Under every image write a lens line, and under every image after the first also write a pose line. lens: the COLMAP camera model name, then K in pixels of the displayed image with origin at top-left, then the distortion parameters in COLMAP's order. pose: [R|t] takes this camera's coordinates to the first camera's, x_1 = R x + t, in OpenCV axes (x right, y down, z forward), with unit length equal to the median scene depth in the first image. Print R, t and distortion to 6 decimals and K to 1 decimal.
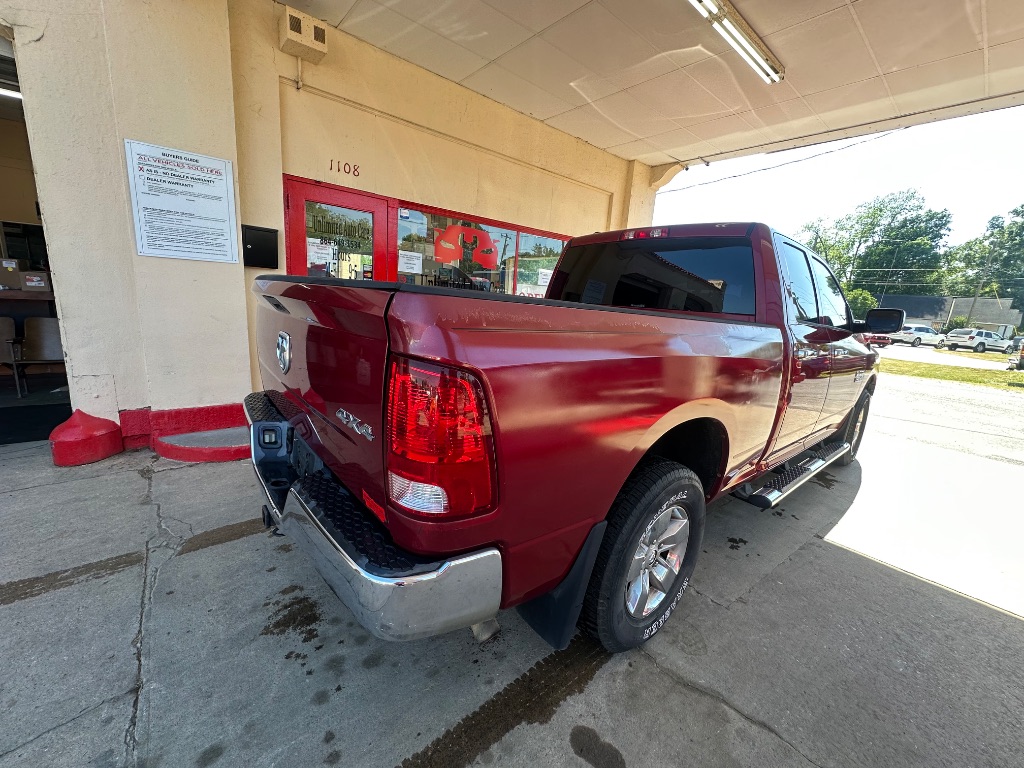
lens RADIAL K [[407.0, 0, 504.5], [0, 407.0, 383.4], [0, 0, 1]] dist [-0.001666, 0.000083]
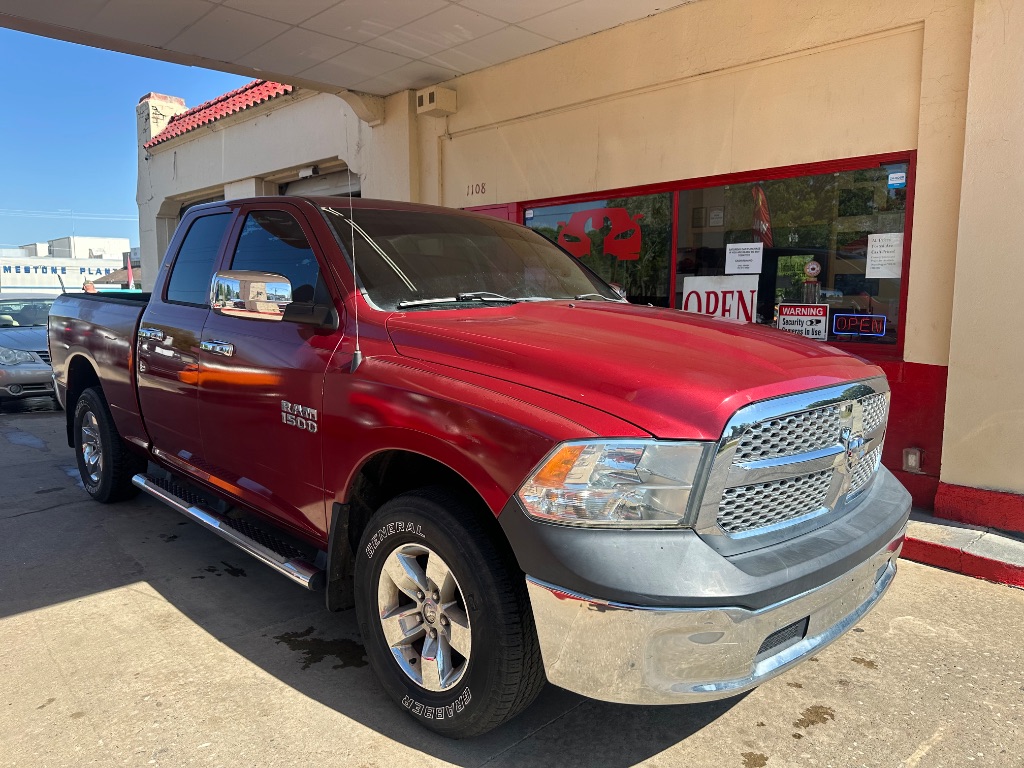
lens RADIAL K [[738.7, 0, 496.5], [0, 738.7, 374.2], [0, 0, 1]] dist [0.013461, -0.005411]
pose [[0.070299, 0.035949, -0.996878, 1.811433], [-0.218173, 0.975709, 0.019800, -0.132075], [0.973375, 0.216100, 0.076435, 1.199582]]
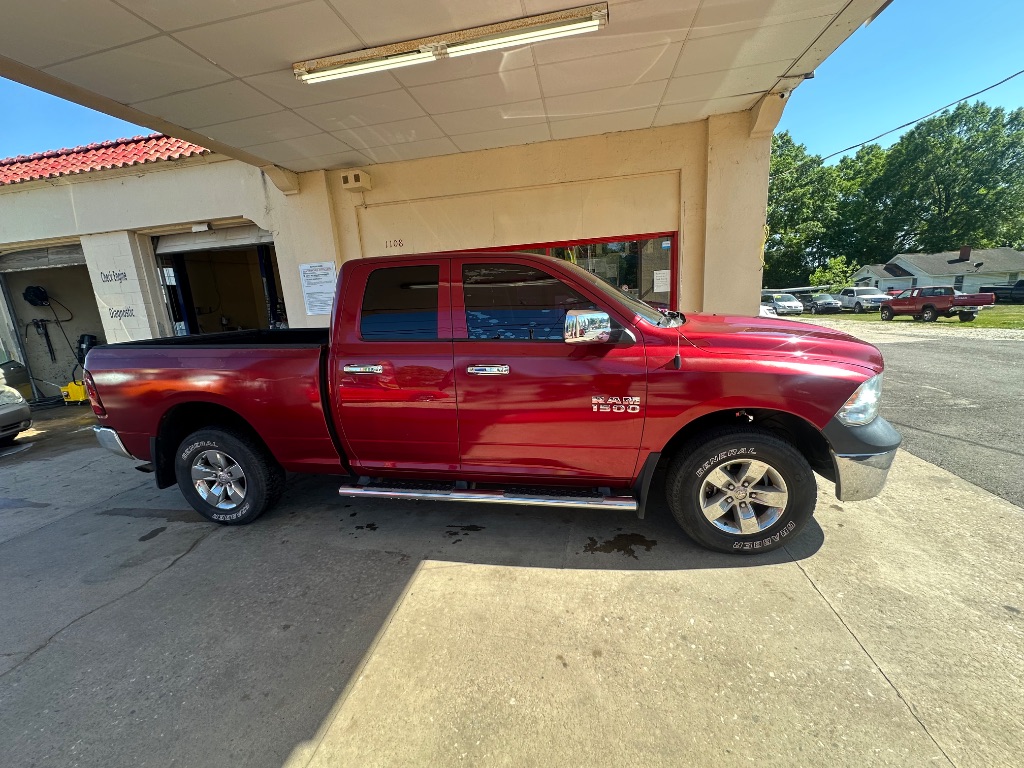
lens RADIAL K [[411.3, 0, 514.7], [0, 411.3, 383.8], [0, 0, 1]] dist [-0.002363, 0.000096]
pose [[0.632594, 0.052070, -0.772731, 1.371338], [-0.063008, 0.997890, 0.015660, -0.052198], [0.771916, 0.038782, 0.634541, 0.441253]]
